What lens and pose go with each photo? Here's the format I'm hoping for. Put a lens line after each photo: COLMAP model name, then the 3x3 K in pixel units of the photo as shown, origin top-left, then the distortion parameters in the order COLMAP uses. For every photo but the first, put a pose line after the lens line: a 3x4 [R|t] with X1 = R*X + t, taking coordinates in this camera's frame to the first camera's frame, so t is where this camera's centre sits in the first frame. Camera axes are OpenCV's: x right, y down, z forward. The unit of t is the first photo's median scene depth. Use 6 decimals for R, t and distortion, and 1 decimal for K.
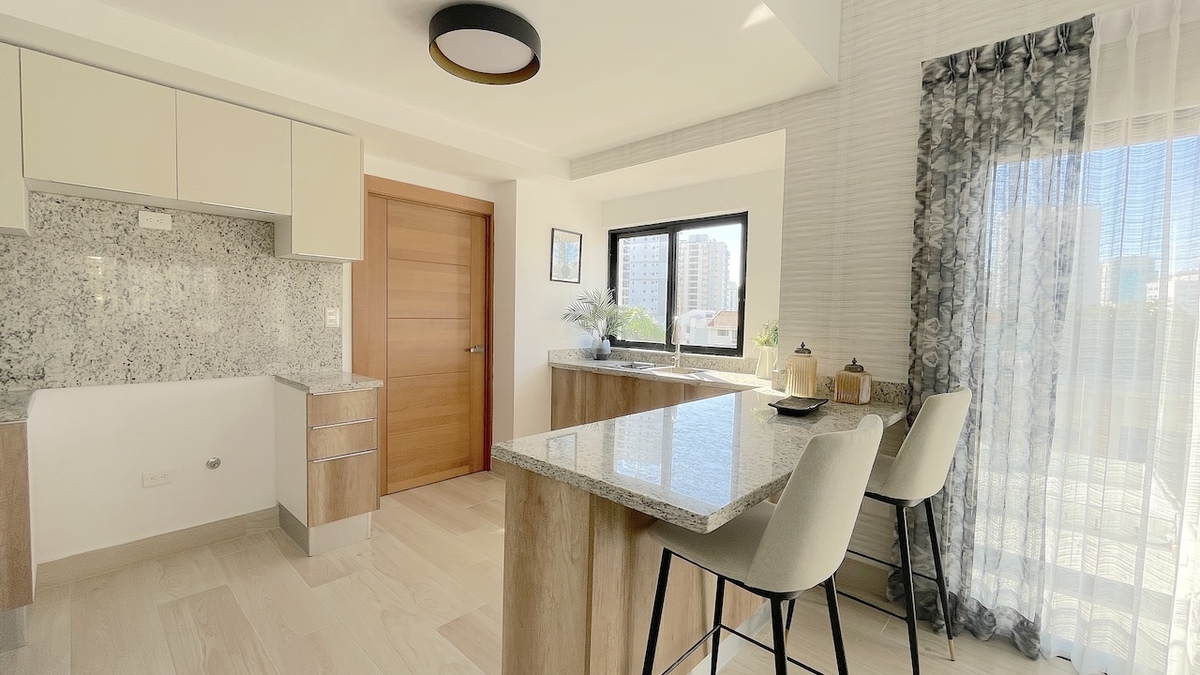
lens RADIAL K [[489.6, 0, 597.9], [0, 489.6, 338.8], [0, 0, 1]] dist [0.002962, -0.001299]
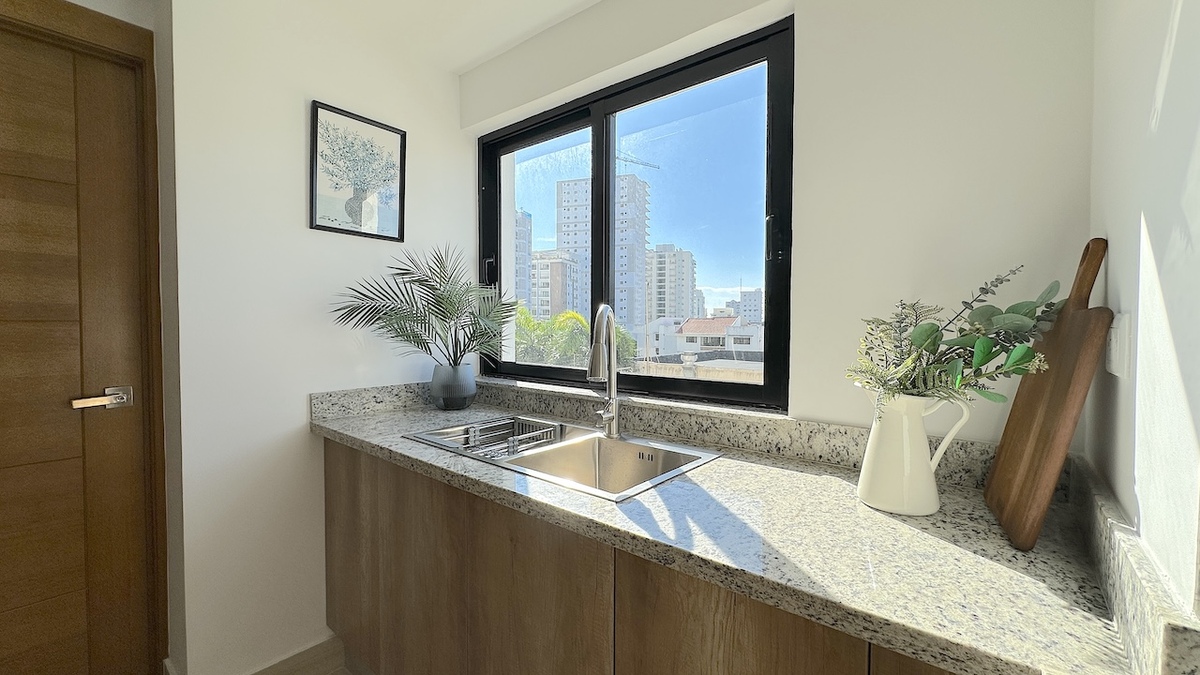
lens RADIAL K [[481.2, 0, 594.8], [0, 481.2, 334.7], [0, 0, 1]] dist [-0.003947, -0.000389]
pose [[0.998440, -0.017340, 0.053070, 0.123933], [0.018742, 0.999485, -0.026030, -0.012345], [-0.052591, 0.026984, 0.998251, 0.588121]]
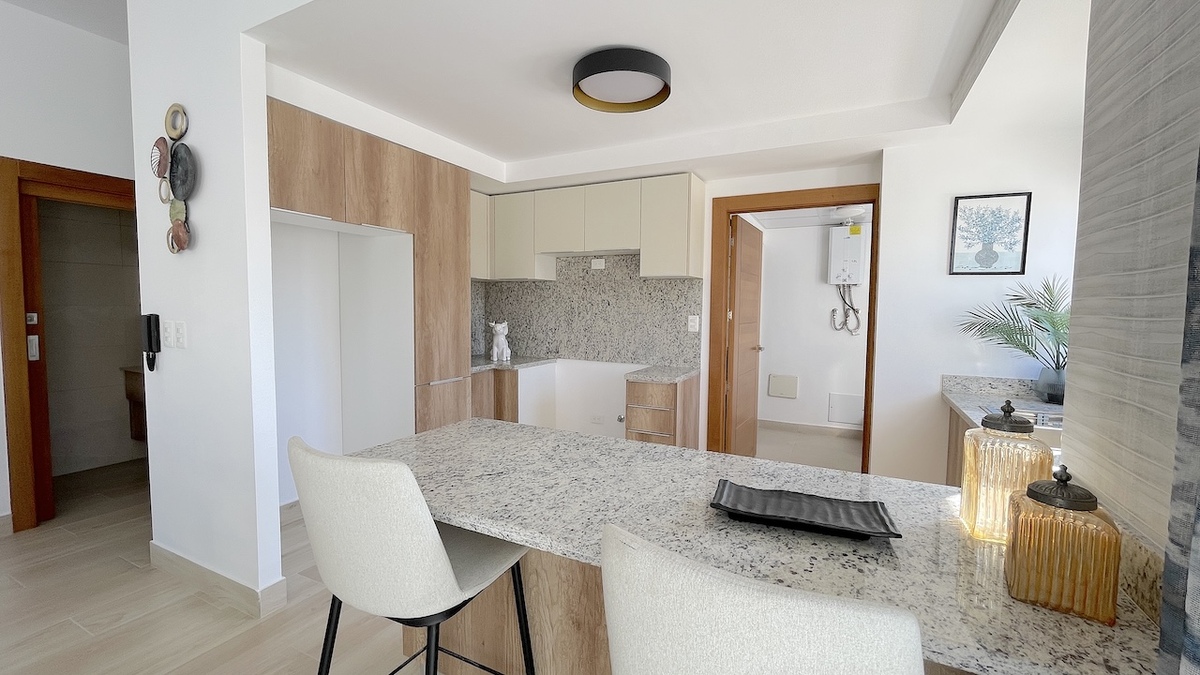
lens RADIAL K [[489.6, 0, 600.8], [0, 489.6, 338.5], [0, 0, 1]] dist [0.002962, -0.001299]
pose [[0.282386, 0.043545, -0.958312, 0.436135], [-0.051734, 0.998207, 0.030114, -0.024626], [0.957905, 0.041074, 0.284132, 0.342294]]
